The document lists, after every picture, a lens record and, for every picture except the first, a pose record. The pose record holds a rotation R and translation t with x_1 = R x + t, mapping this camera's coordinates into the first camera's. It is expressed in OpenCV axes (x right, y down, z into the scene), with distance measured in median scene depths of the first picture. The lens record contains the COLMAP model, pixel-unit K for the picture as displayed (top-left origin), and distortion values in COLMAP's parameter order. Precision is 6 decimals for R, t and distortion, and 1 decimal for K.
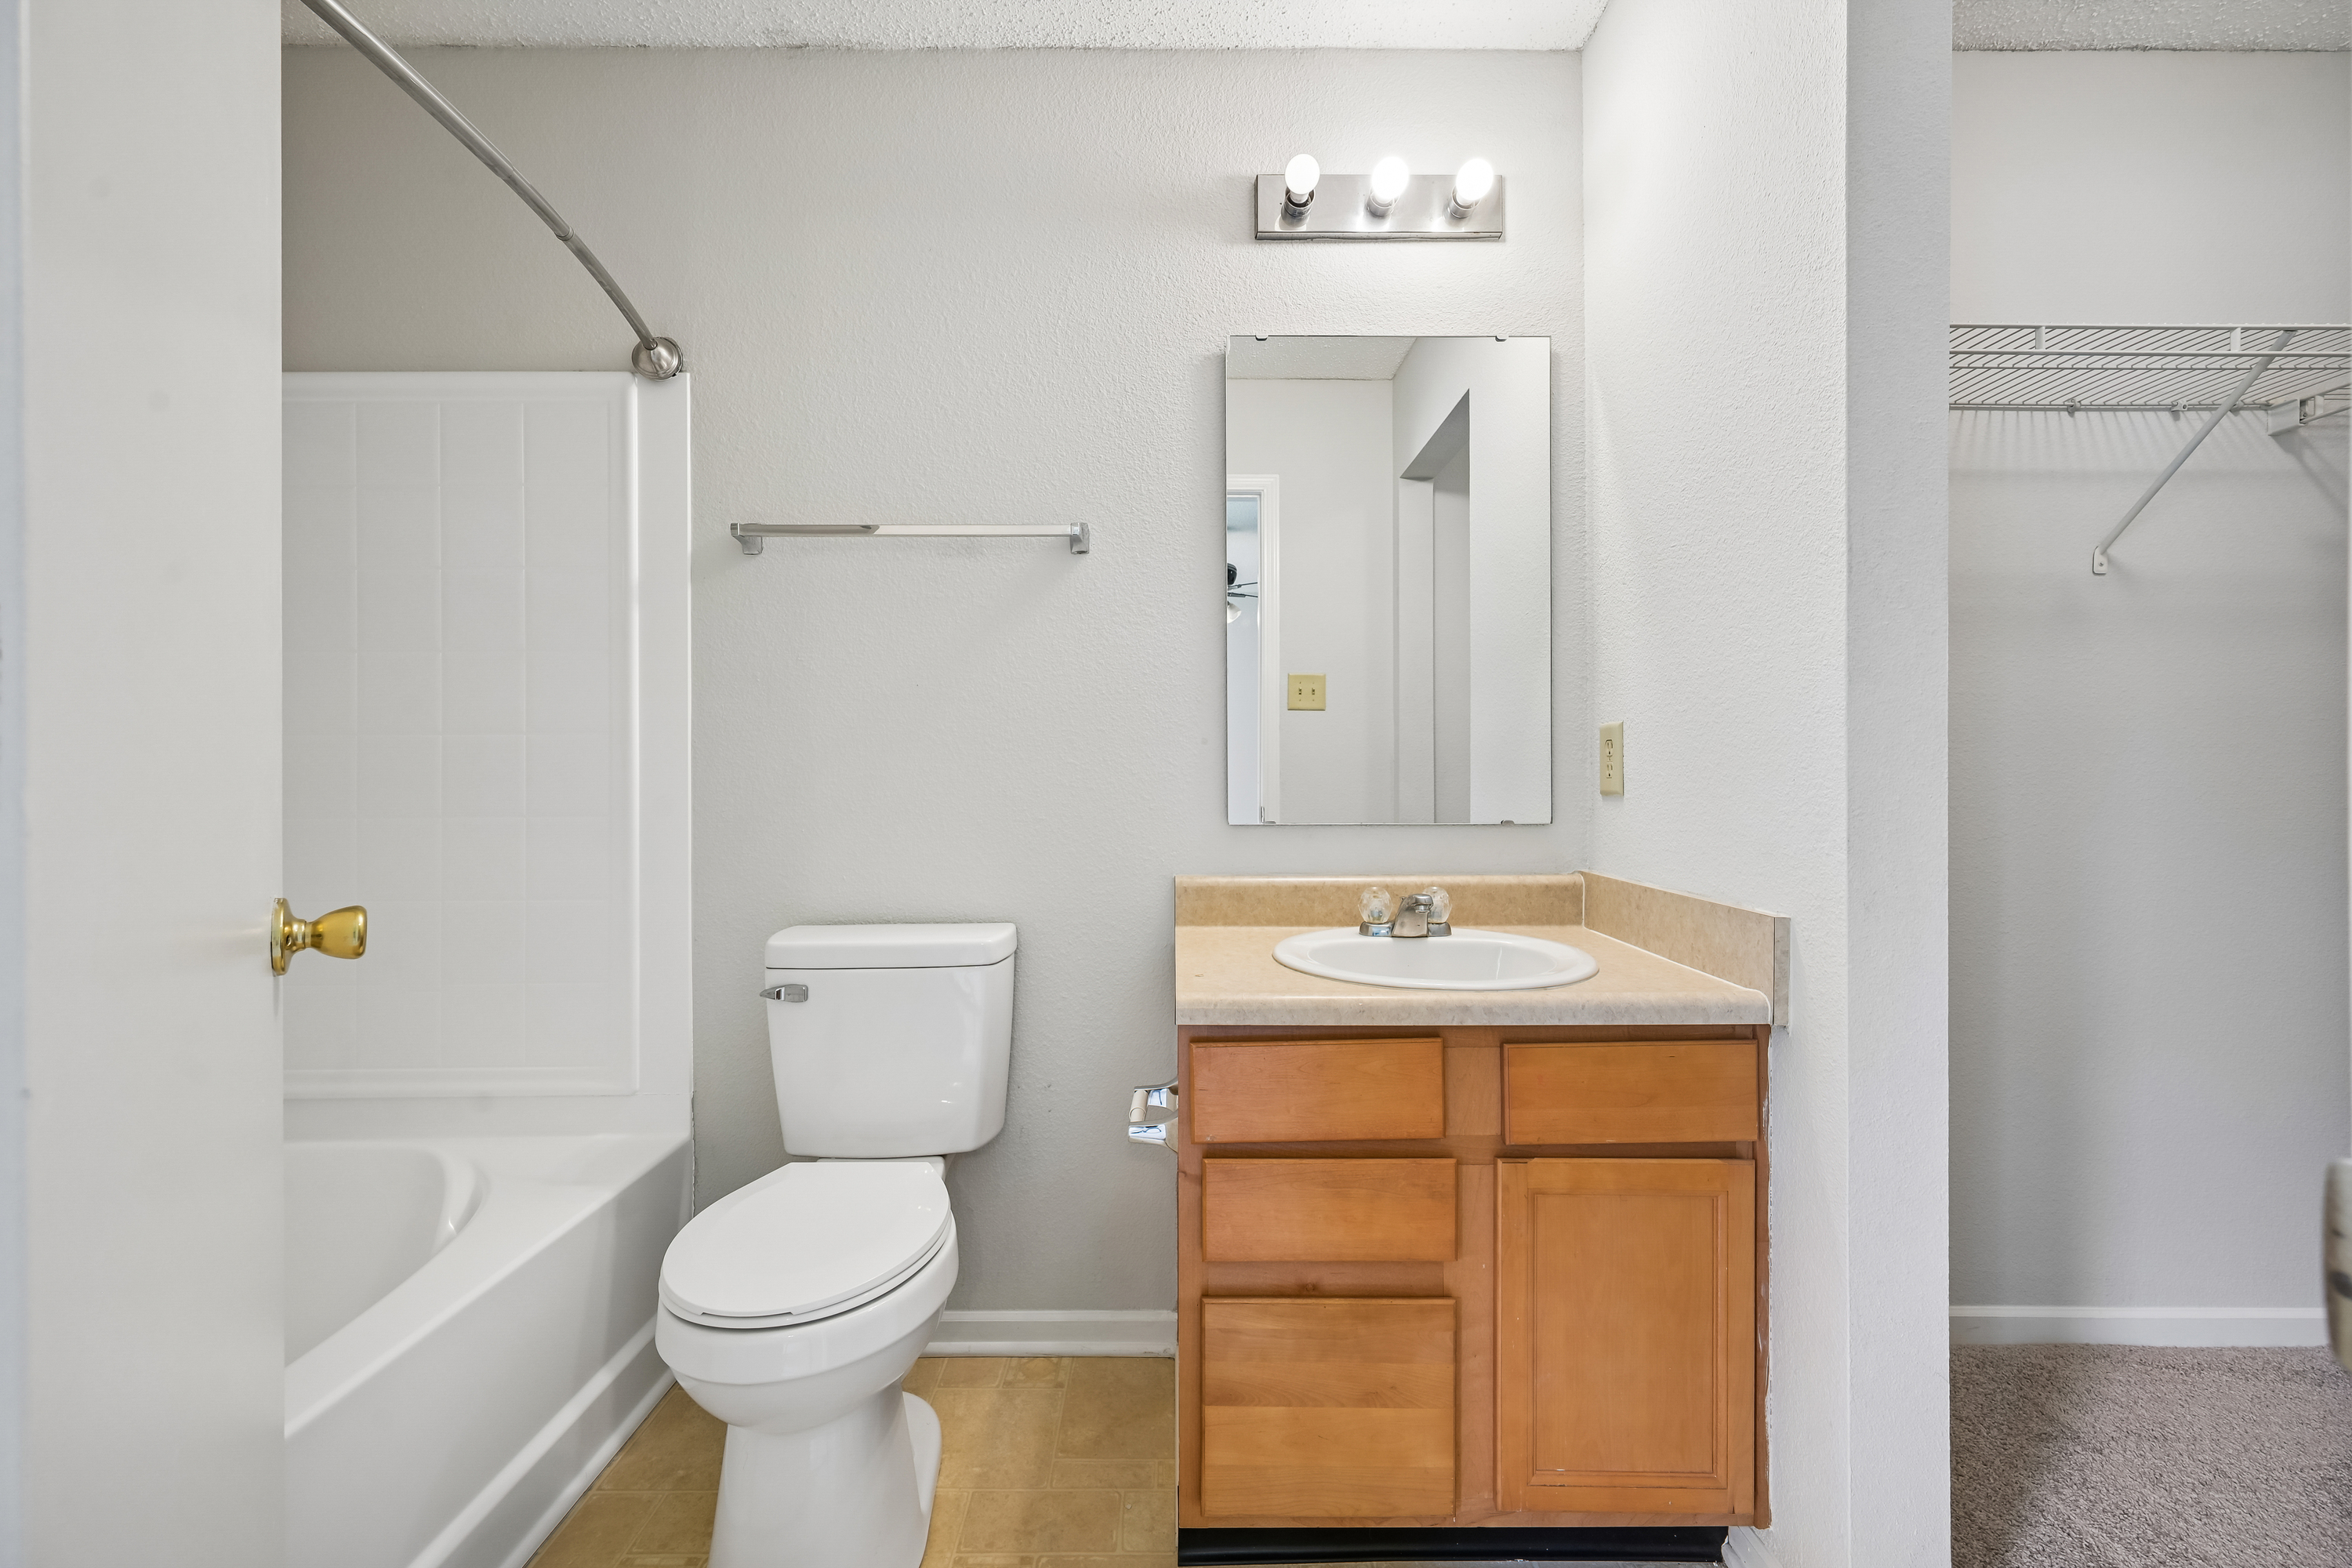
lens RADIAL K [[934.4, 0, 1175.1], [0, 934.4, 778.8], [0, 0, 1]] dist [0.003198, -0.000176]
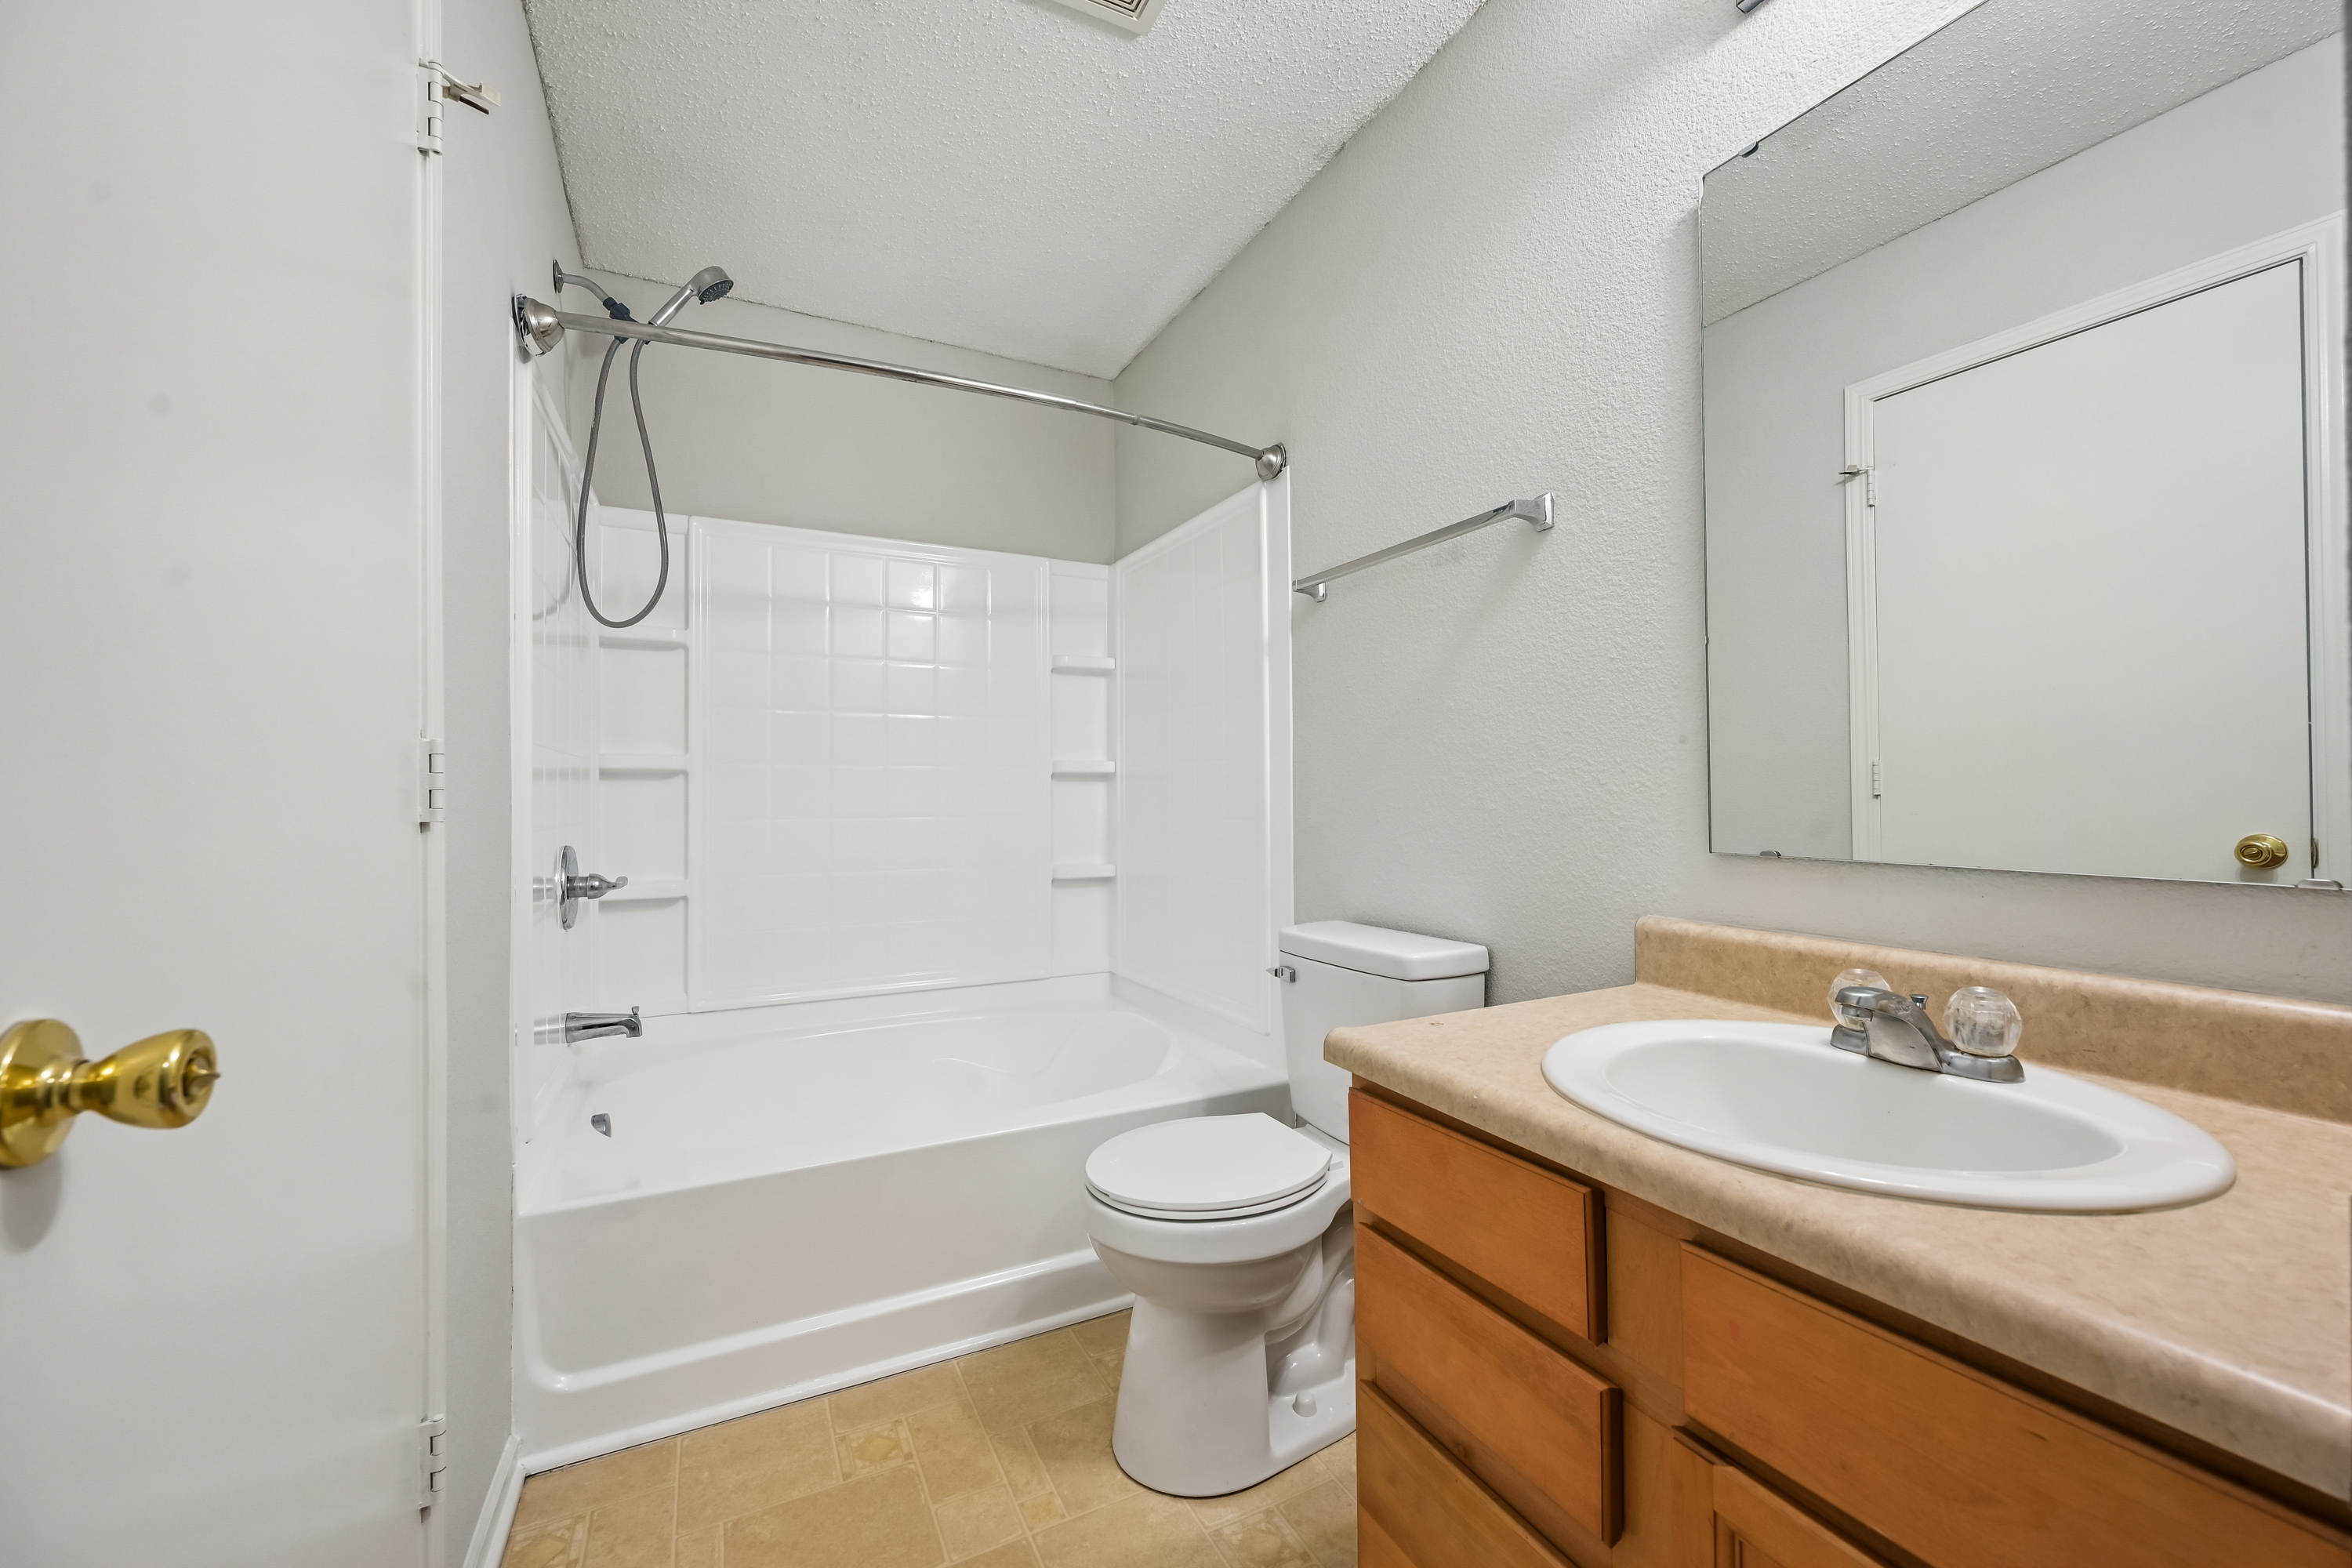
lens RADIAL K [[934.4, 0, 1191.4], [0, 934.4, 783.6], [0, 0, 1]] dist [0.003198, -0.000176]
pose [[0.449697, -0.009450, -0.893131, 0.532638], [0.008120, 0.999946, -0.006492, -0.003367], [0.893144, -0.004333, 0.449749, 0.326199]]
